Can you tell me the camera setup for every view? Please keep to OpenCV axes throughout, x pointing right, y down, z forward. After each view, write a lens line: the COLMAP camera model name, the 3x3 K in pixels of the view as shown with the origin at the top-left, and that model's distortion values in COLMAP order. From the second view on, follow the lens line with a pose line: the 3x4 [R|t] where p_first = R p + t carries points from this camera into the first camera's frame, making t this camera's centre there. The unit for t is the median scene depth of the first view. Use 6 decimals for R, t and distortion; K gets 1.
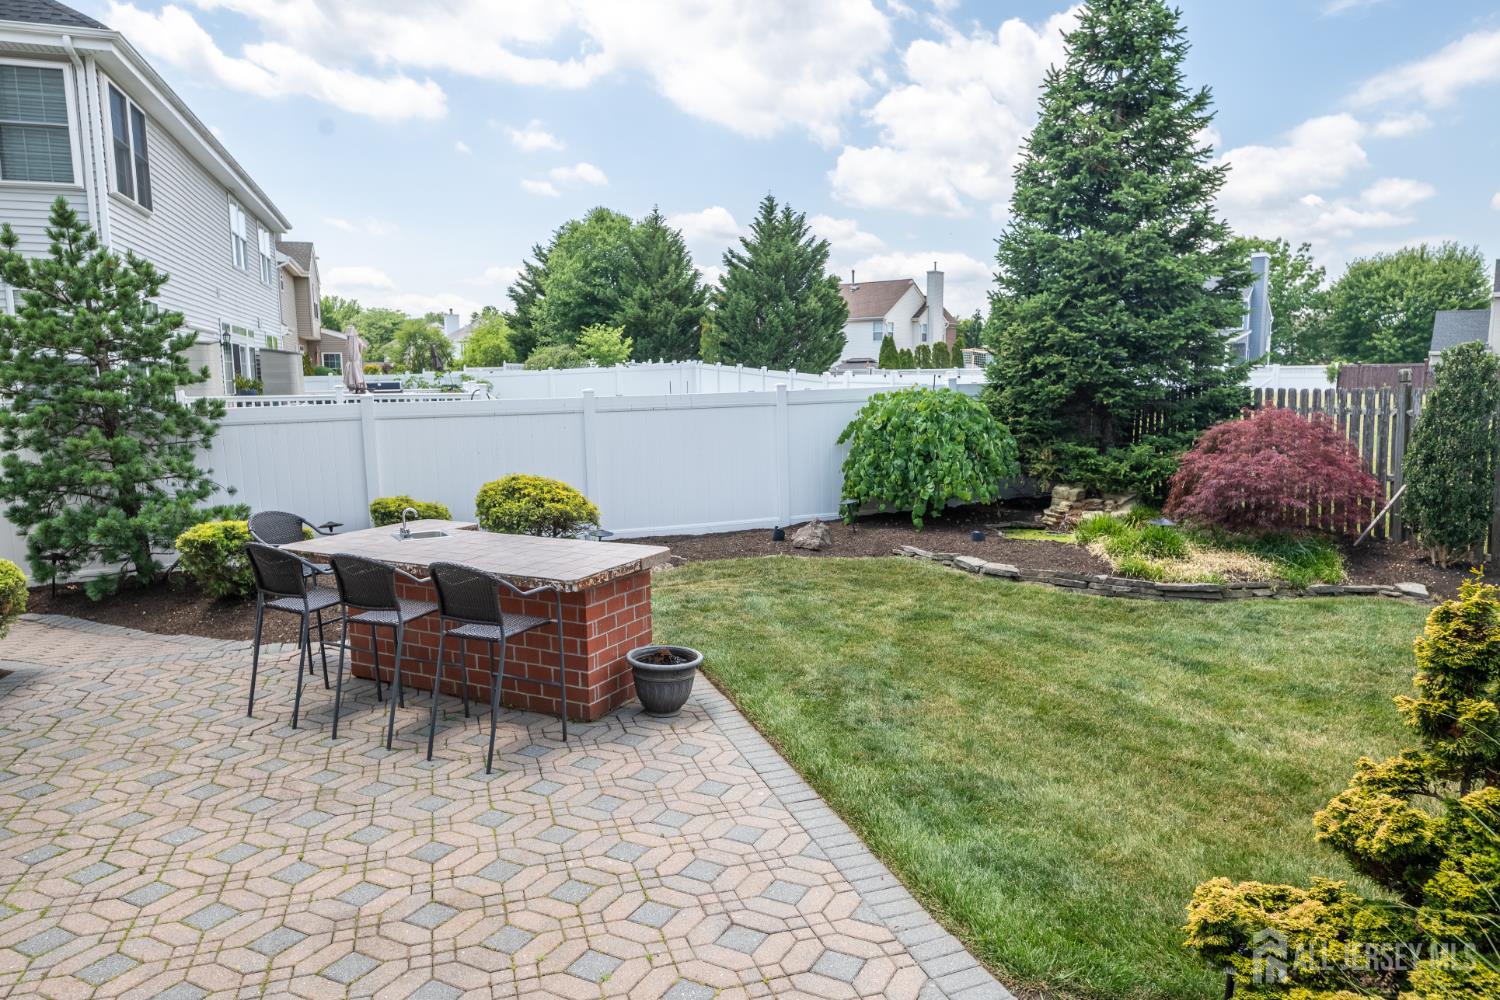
lens RADIAL K [[971.0, 0, 754.9], [0, 971.0, 505.2], [0, 0, 1]] dist [0.001134, 0.001920]
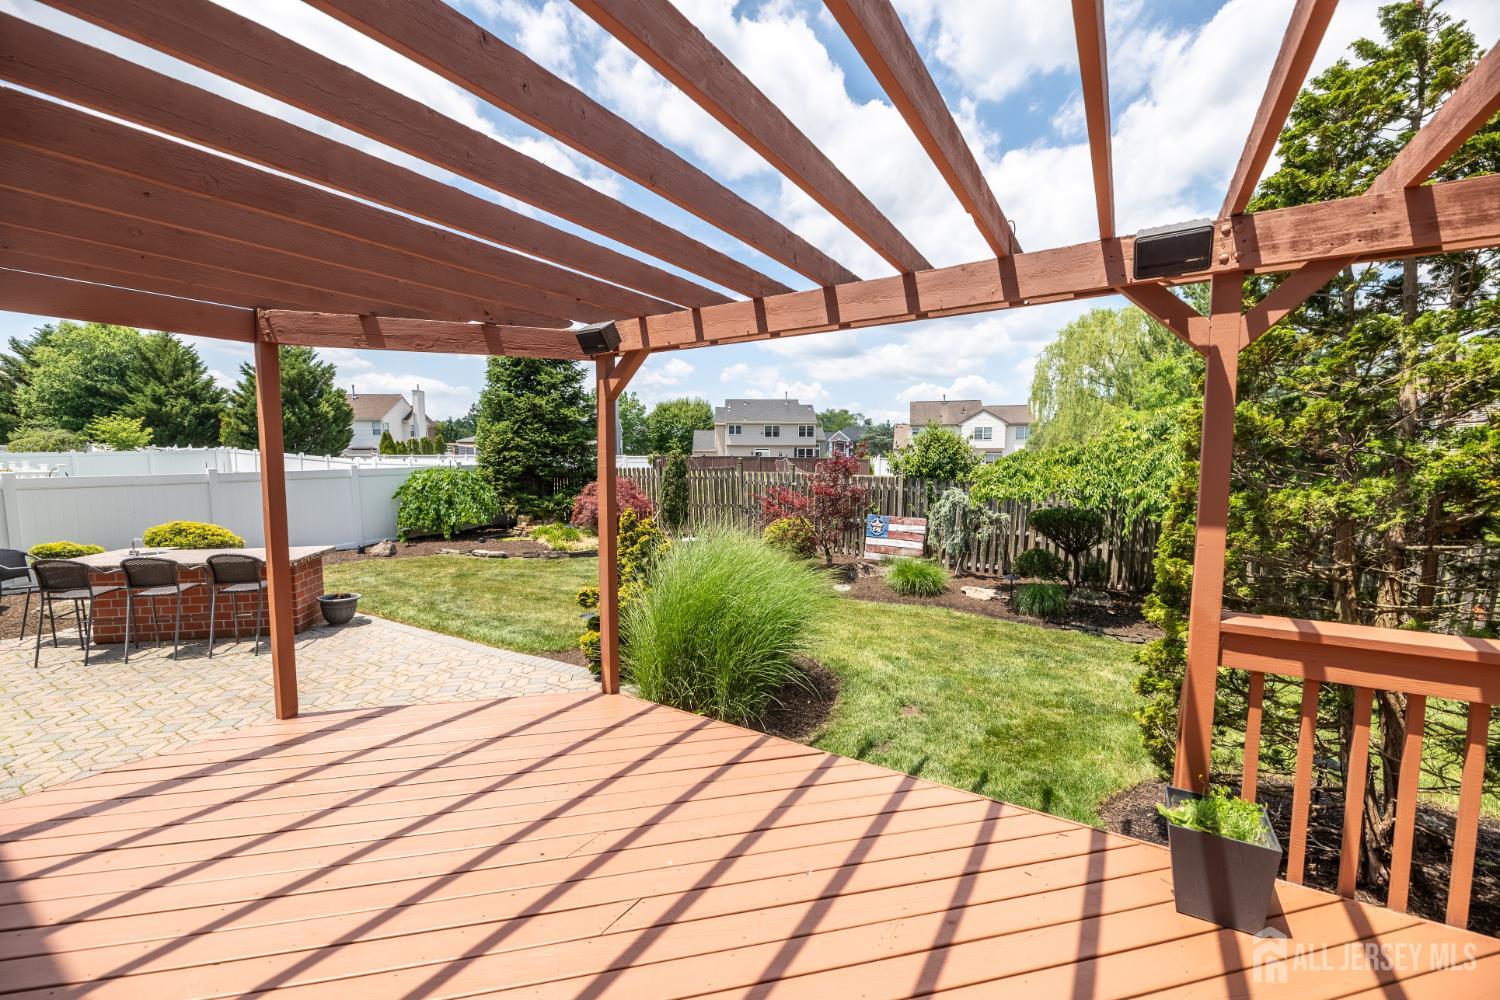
lens RADIAL K [[605.3, 0, 751.8], [0, 605.3, 508.3], [0, 0, 1]] dist [0.000750, -0.001302]
pose [[0.772826, -0.042724, 0.633178, -0.110228], [0.075799, 0.996803, -0.025256, 0.033185], [-0.630075, 0.067513, 0.773594, -0.277196]]
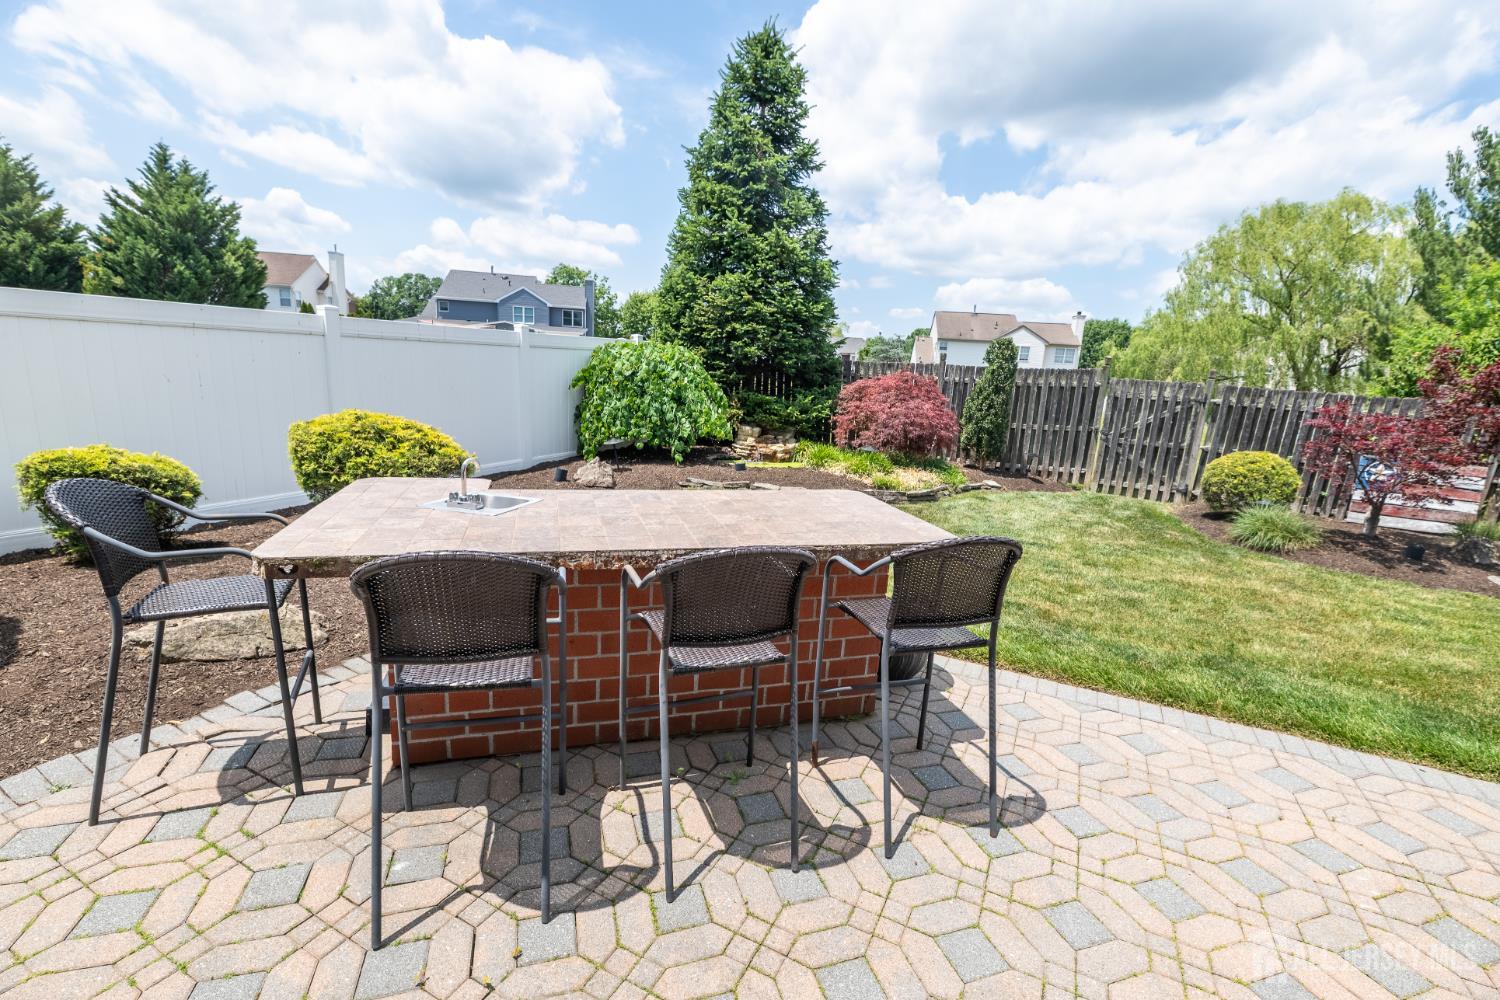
lens RADIAL K [[651.9, 0, 756.9], [0, 651.9, 508.5], [0, 0, 1]] dist [0.001887, -0.001916]
pose [[0.702669, -0.094918, 0.705158, -0.292223], [0.026423, 0.993859, 0.107449, -0.002640], [-0.711026, -0.056869, 0.700862, 0.340369]]
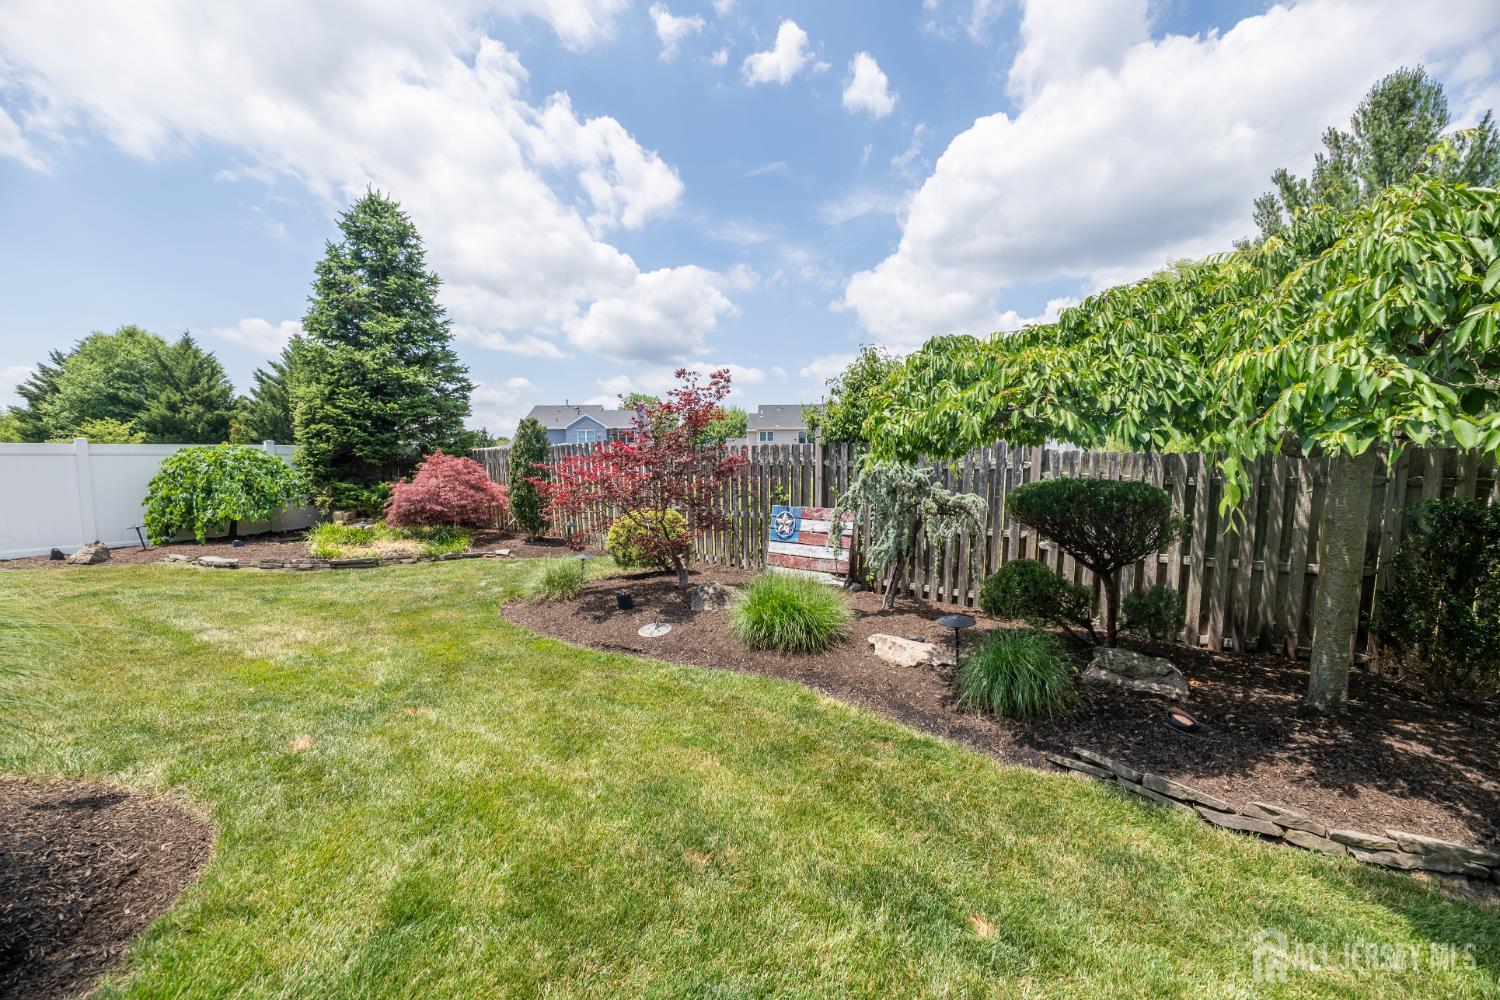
lens RADIAL K [[605.3, 0, 751.8], [0, 605.3, 502.8], [0, 0, 1]] dist [0.000750, -0.001302]
pose [[0.829245, -0.021309, 0.558479, 0.304120], [0.069237, 0.995492, -0.064823, 0.068998], [-0.554580, 0.092422, 0.826982, -0.127834]]
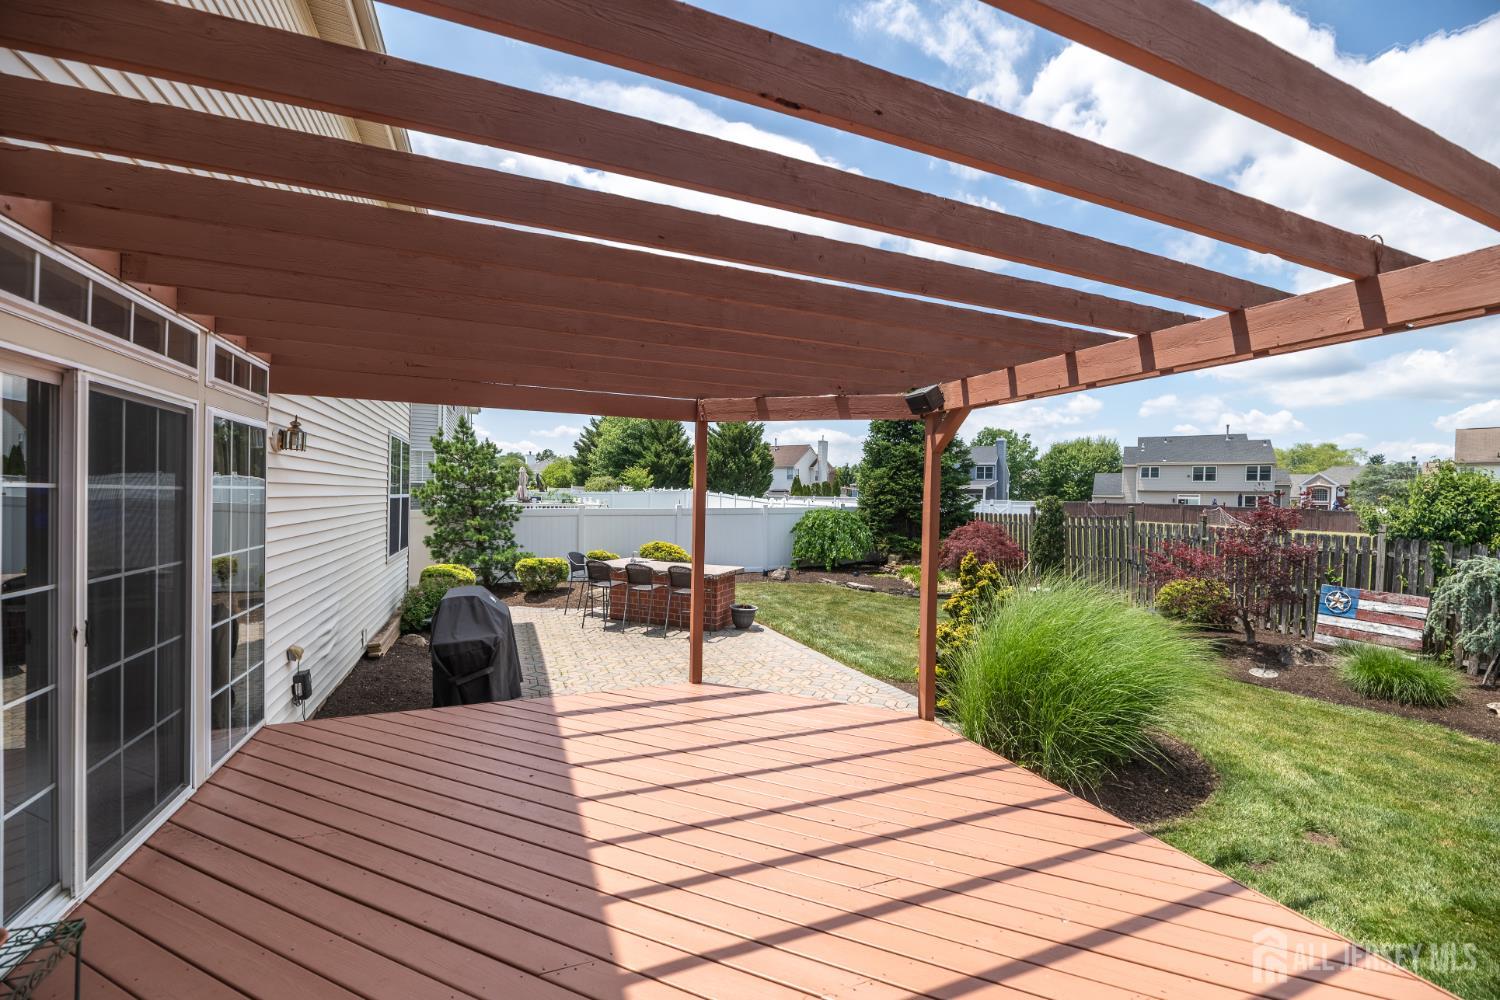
lens RADIAL K [[605.3, 0, 755.7], [0, 605.3, 508.1], [0, 0, 1]] dist [0.000750, -0.001302]
pose [[0.996637, 0.027338, 0.077243, -0.096765], [-0.018310, 0.993167, -0.115255, 0.038192], [-0.079866, 0.113453, 0.990328, -0.328310]]
